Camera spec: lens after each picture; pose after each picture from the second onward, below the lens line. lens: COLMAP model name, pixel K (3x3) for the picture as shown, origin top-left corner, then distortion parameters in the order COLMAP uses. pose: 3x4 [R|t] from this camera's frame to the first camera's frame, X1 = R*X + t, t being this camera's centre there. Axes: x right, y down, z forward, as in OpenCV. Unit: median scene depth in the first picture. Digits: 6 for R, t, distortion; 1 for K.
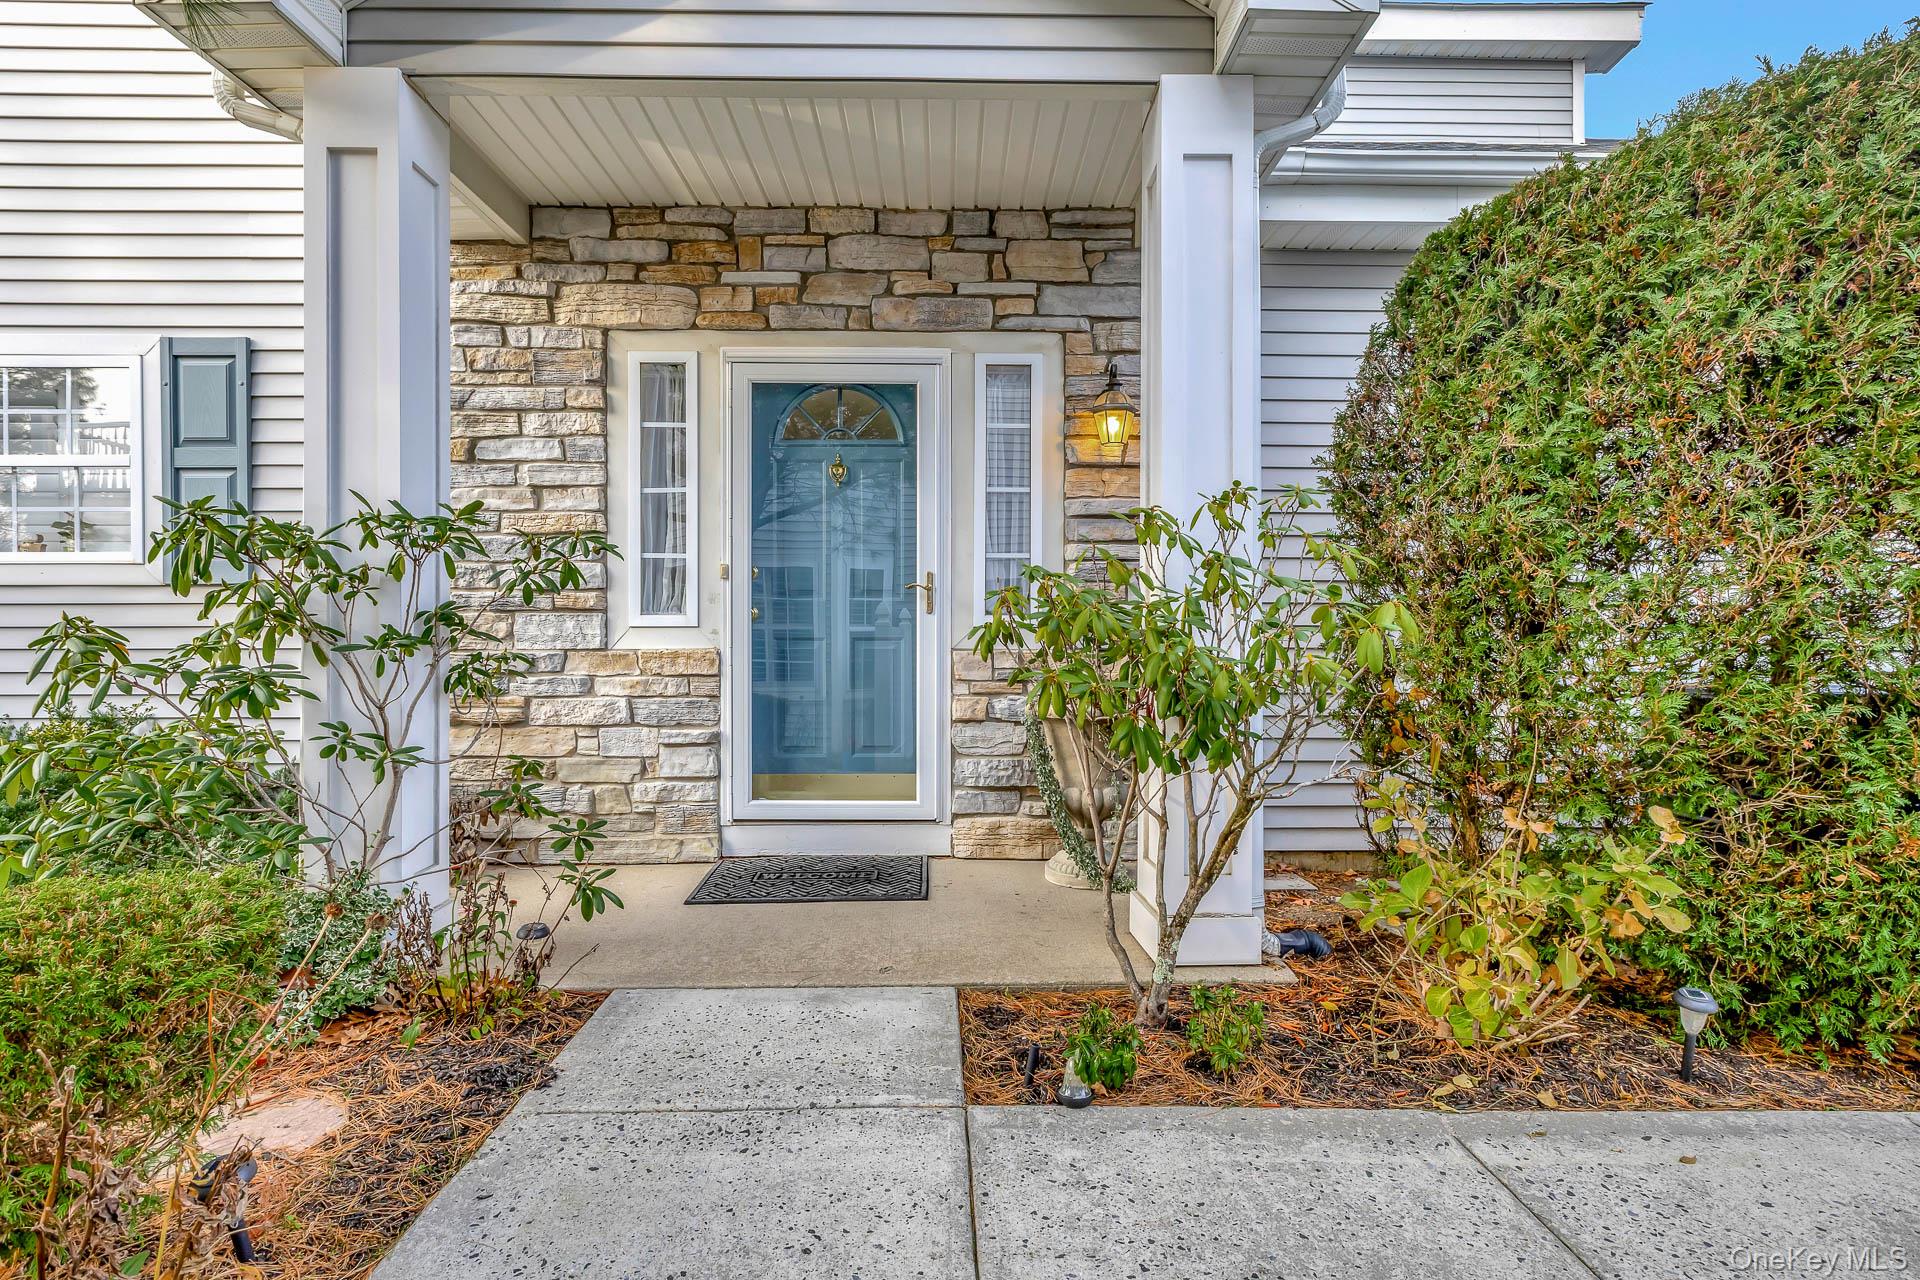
lens RADIAL K [[900.3, 0, 956.8], [0, 900.3, 639.7], [0, 0, 1]] dist [0.002759, -0.002672]
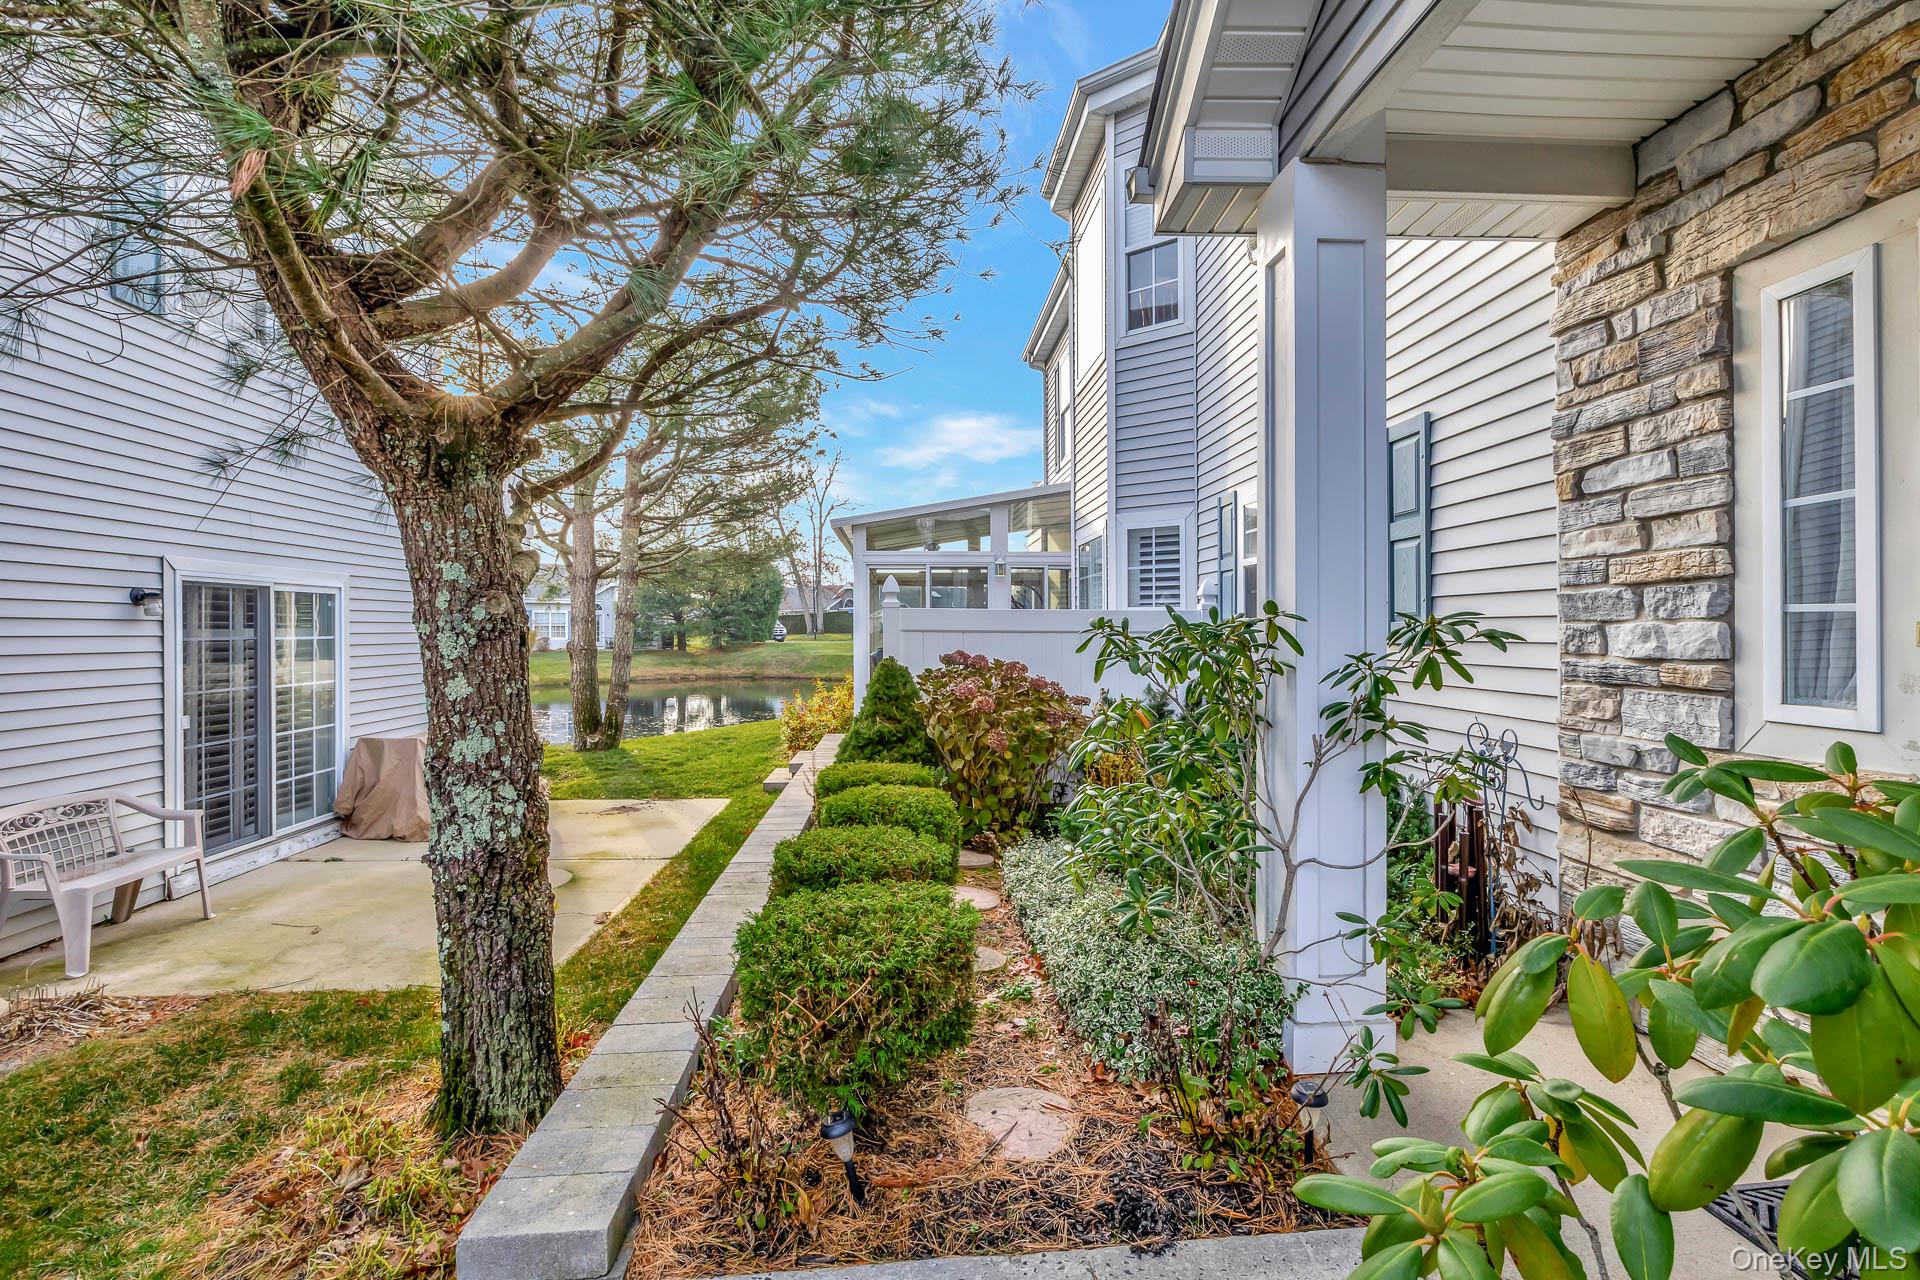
lens RADIAL K [[900.3, 0, 962.3], [0, 900.3, 631.8], [0, 0, 1]] dist [0.002759, -0.002672]
pose [[0.053420, 0.001109, -0.998572, 0.242608], [-0.001114, 0.999999, 0.001051, -0.077636], [0.998571, 0.001056, 0.053421, 0.401533]]
